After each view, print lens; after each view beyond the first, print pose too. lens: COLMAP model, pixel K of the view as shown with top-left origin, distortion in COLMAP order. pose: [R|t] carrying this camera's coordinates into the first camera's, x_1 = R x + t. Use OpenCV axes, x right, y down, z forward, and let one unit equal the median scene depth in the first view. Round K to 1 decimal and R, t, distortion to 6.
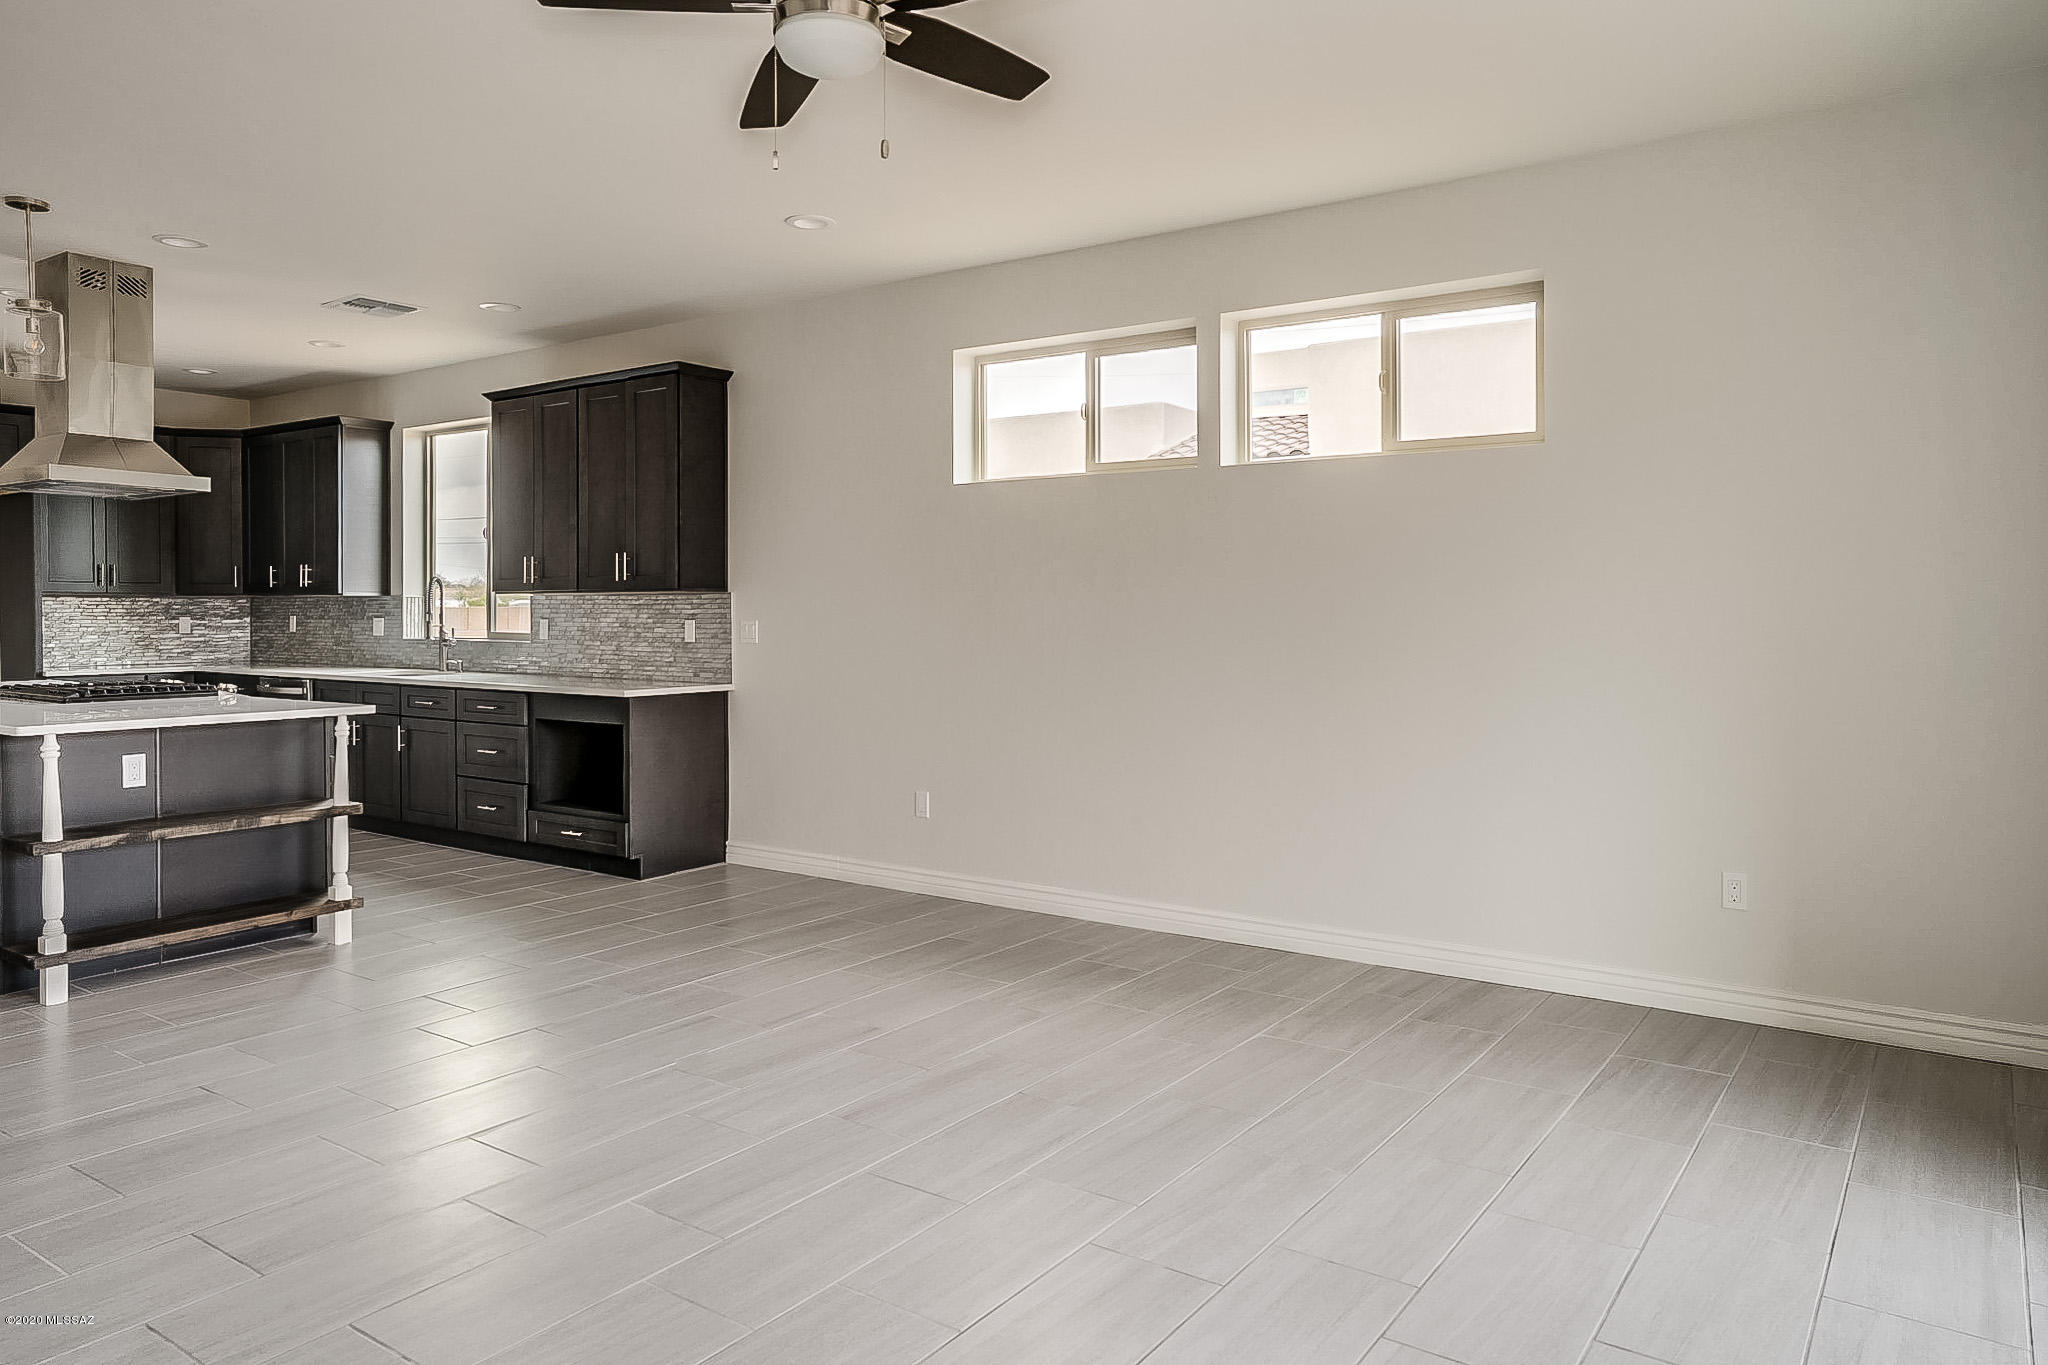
lens RADIAL K [[1364.0, 0, 1020.2], [0, 1364.0, 621.6], [0, 0, 1]] dist [0.010657, 0.022576]
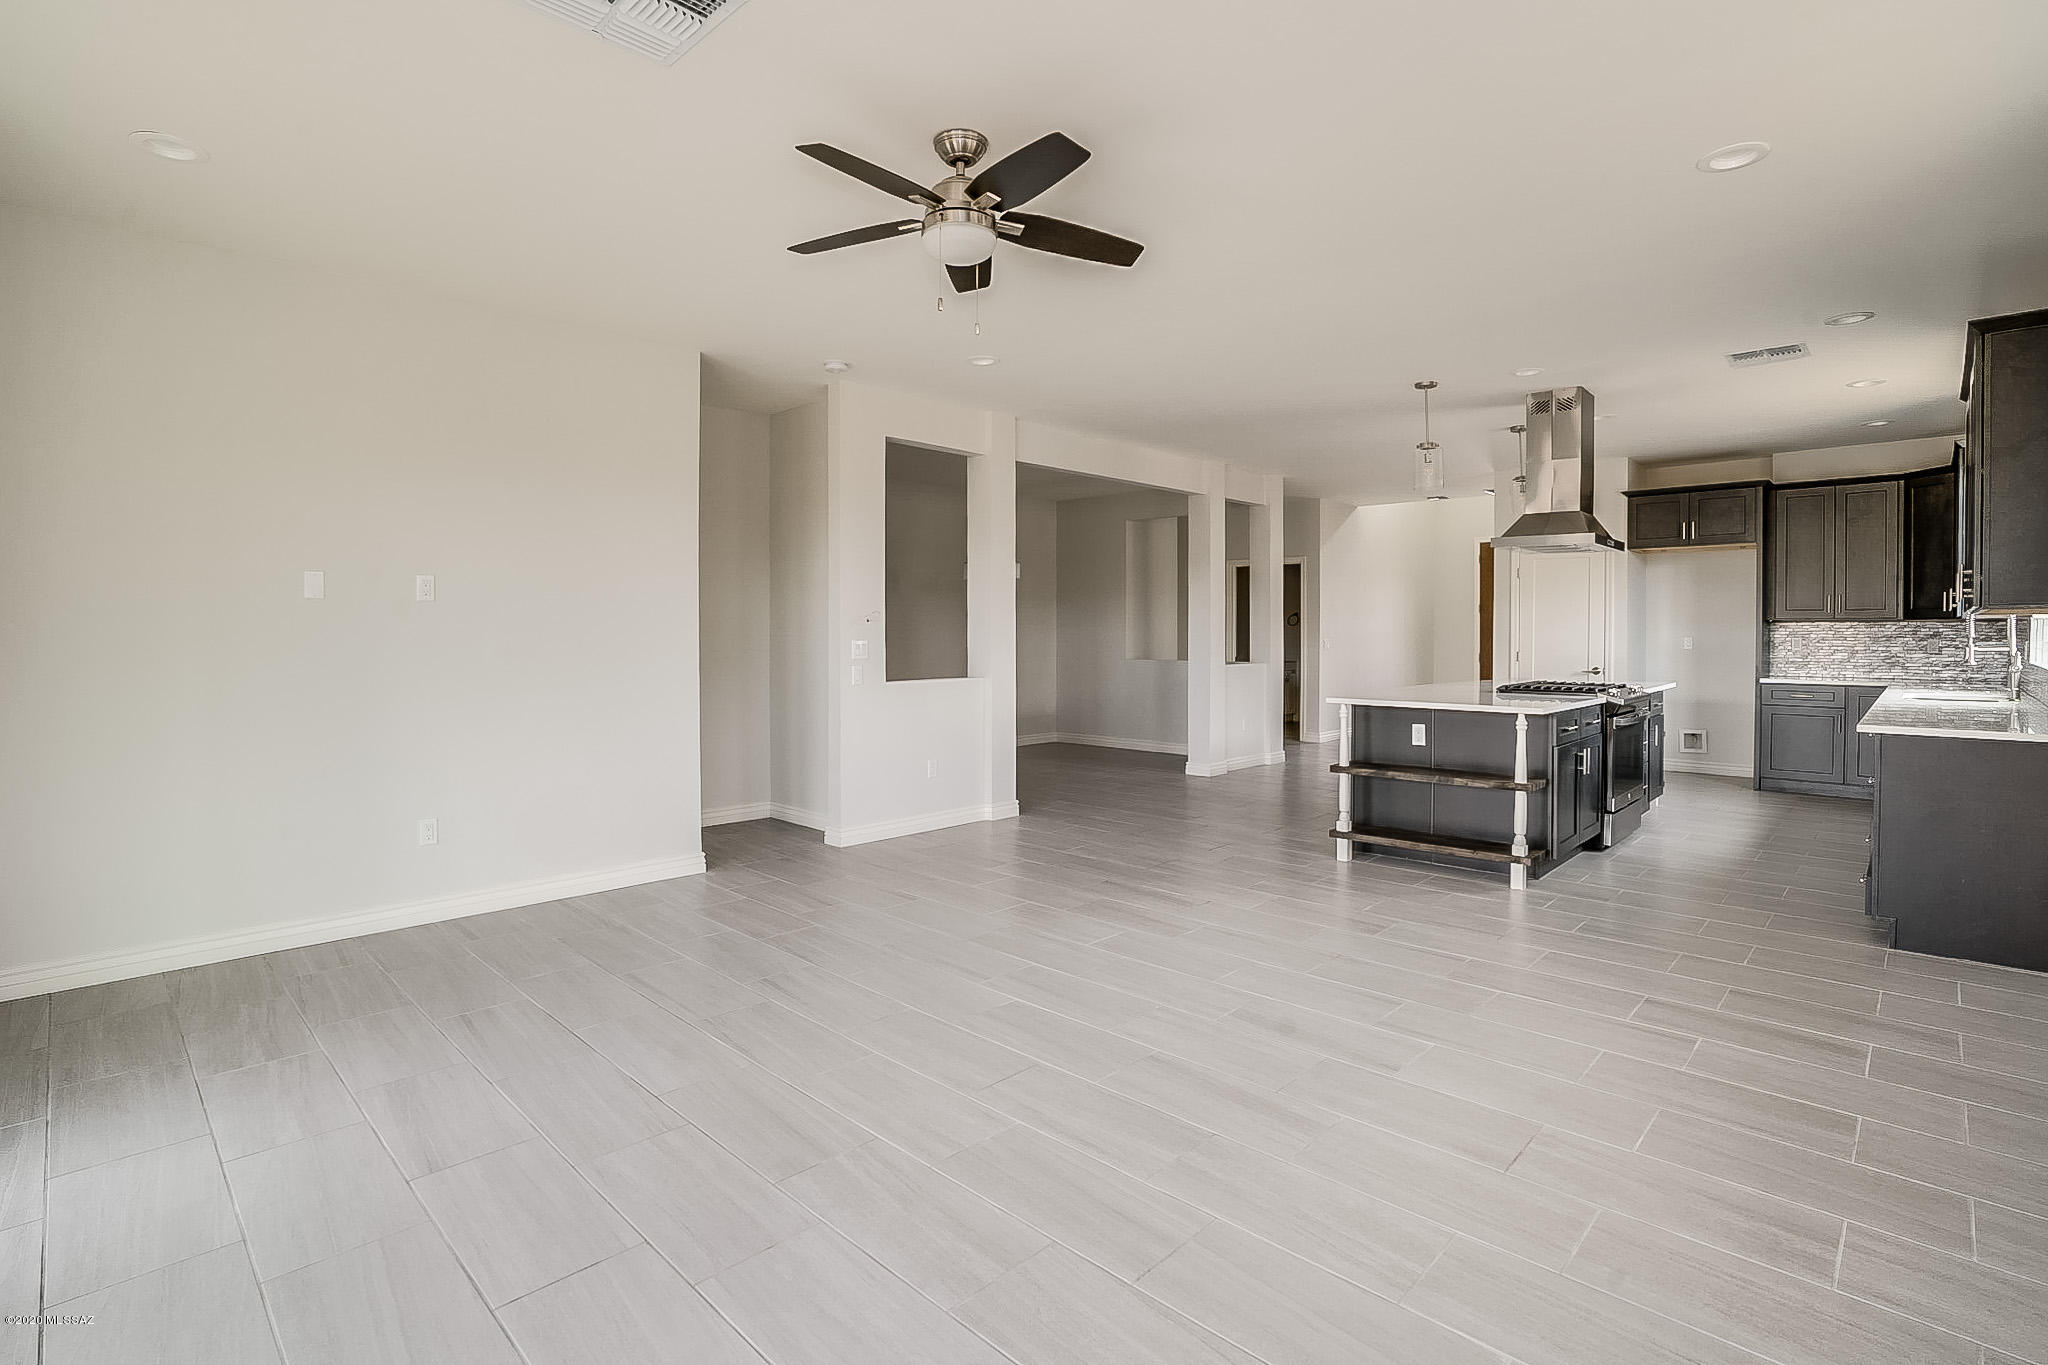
lens RADIAL K [[959.1, 0, 996.4], [0, 959.1, 666.5], [0, 0, 1]] dist [-0.050057, 0.012759]
pose [[-0.159109, 0.038117, -0.986525, 0.346445], [-0.008108, 0.999170, 0.039913, -0.006211], [0.987228, 0.014350, -0.158668, 0.489051]]
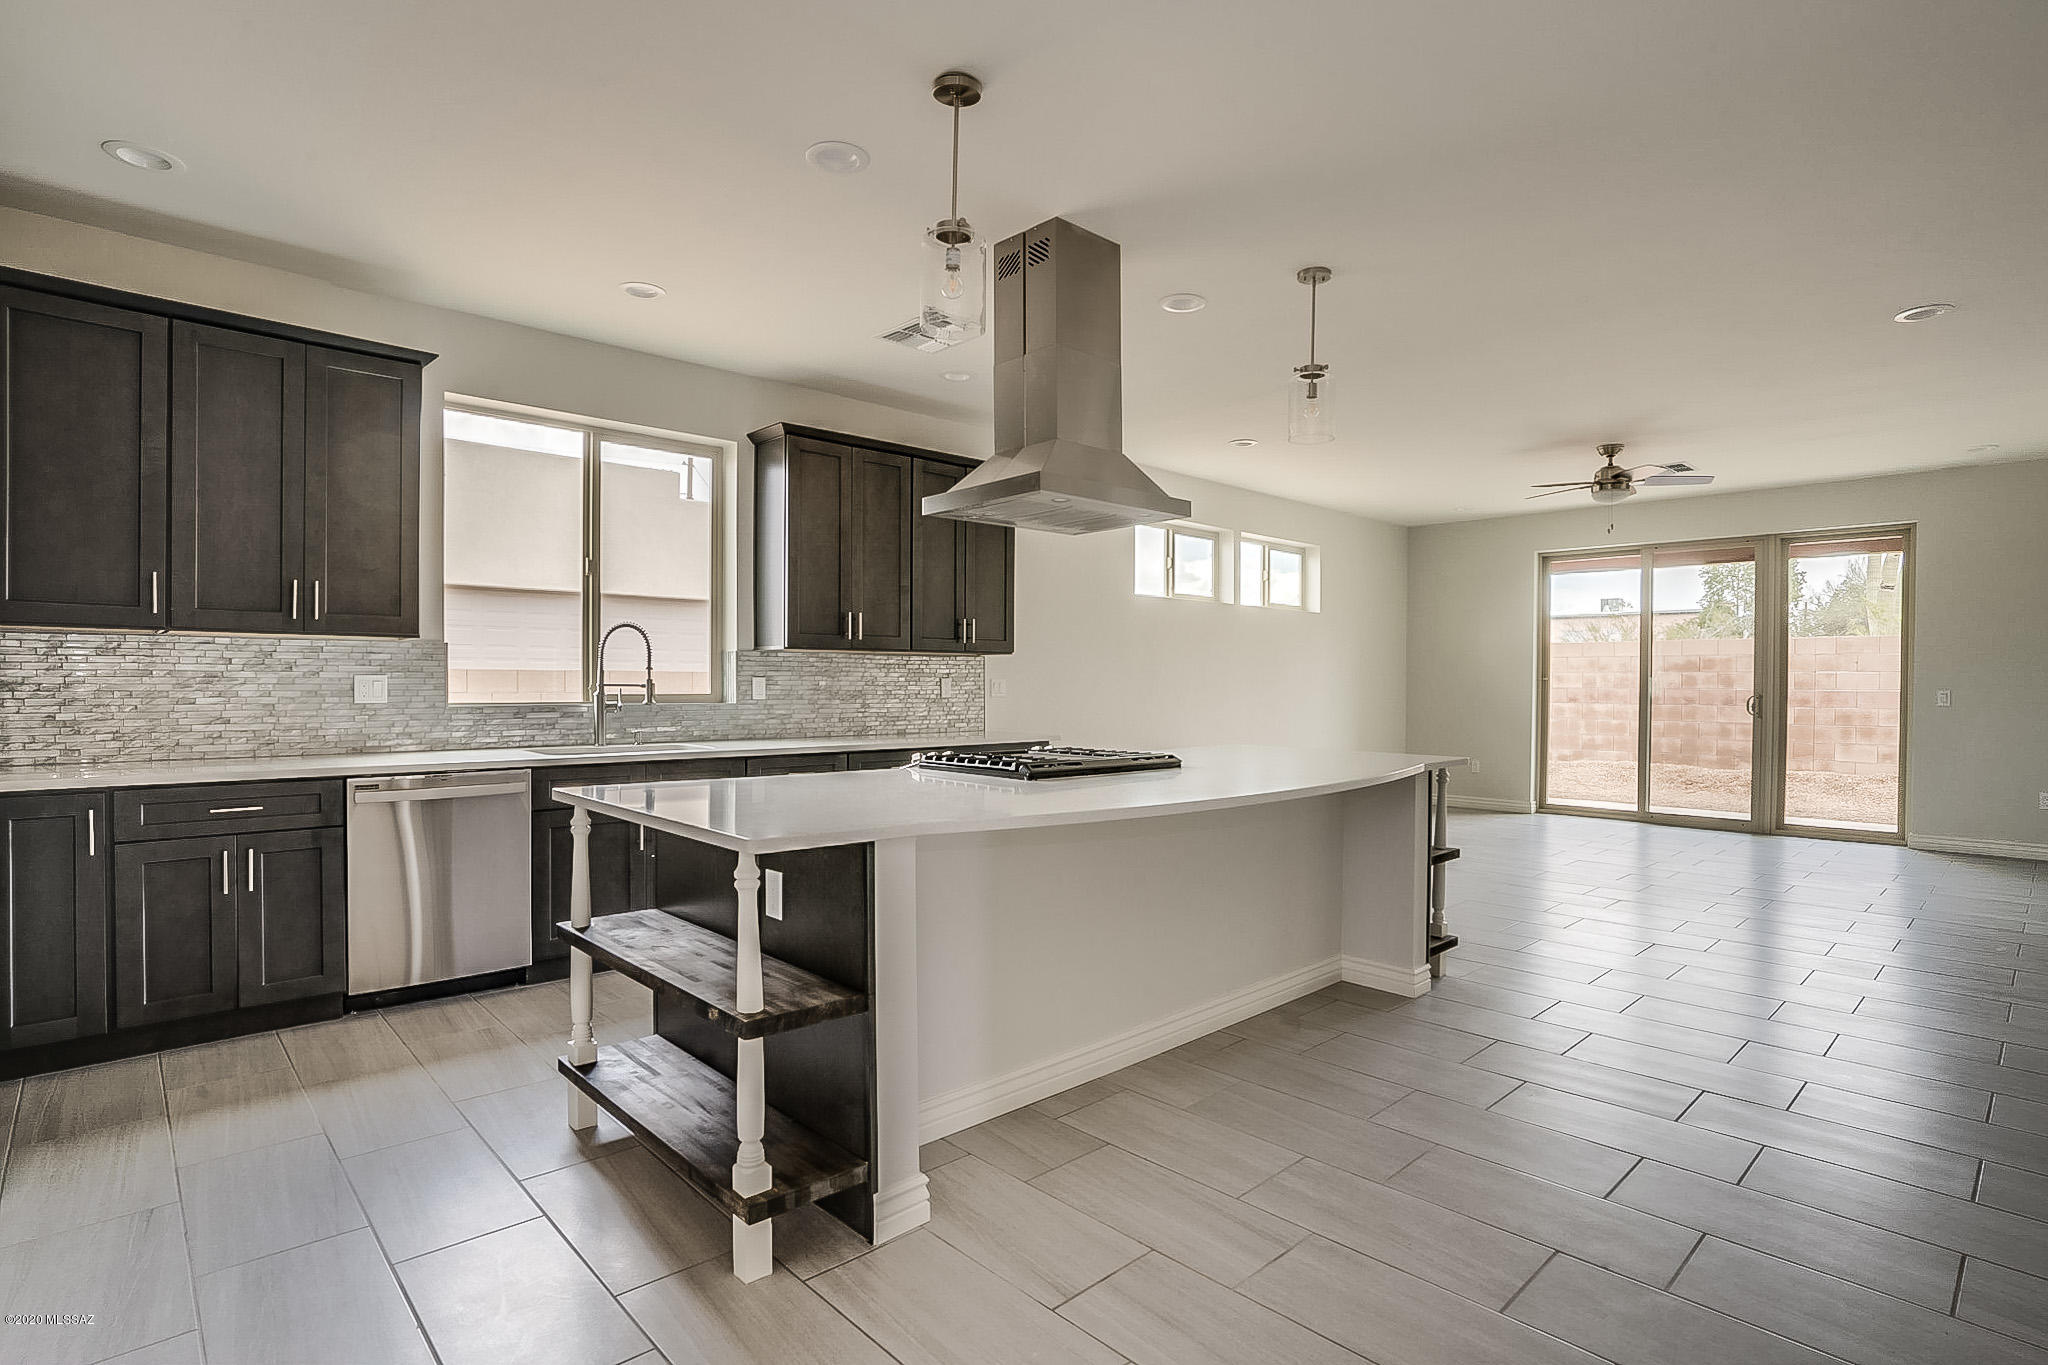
lens RADIAL K [[1023.0, 0, 1031.4], [0, 1023.0, 684.7], [0, 0, 1]] dist [-0.037045, 0.010876]
pose [[0.182490, -0.001337, 0.983207, -1.081896], [0.004187, 0.999991, 0.000583, 0.003813], [-0.983199, 0.004011, 0.182494, 0.771353]]
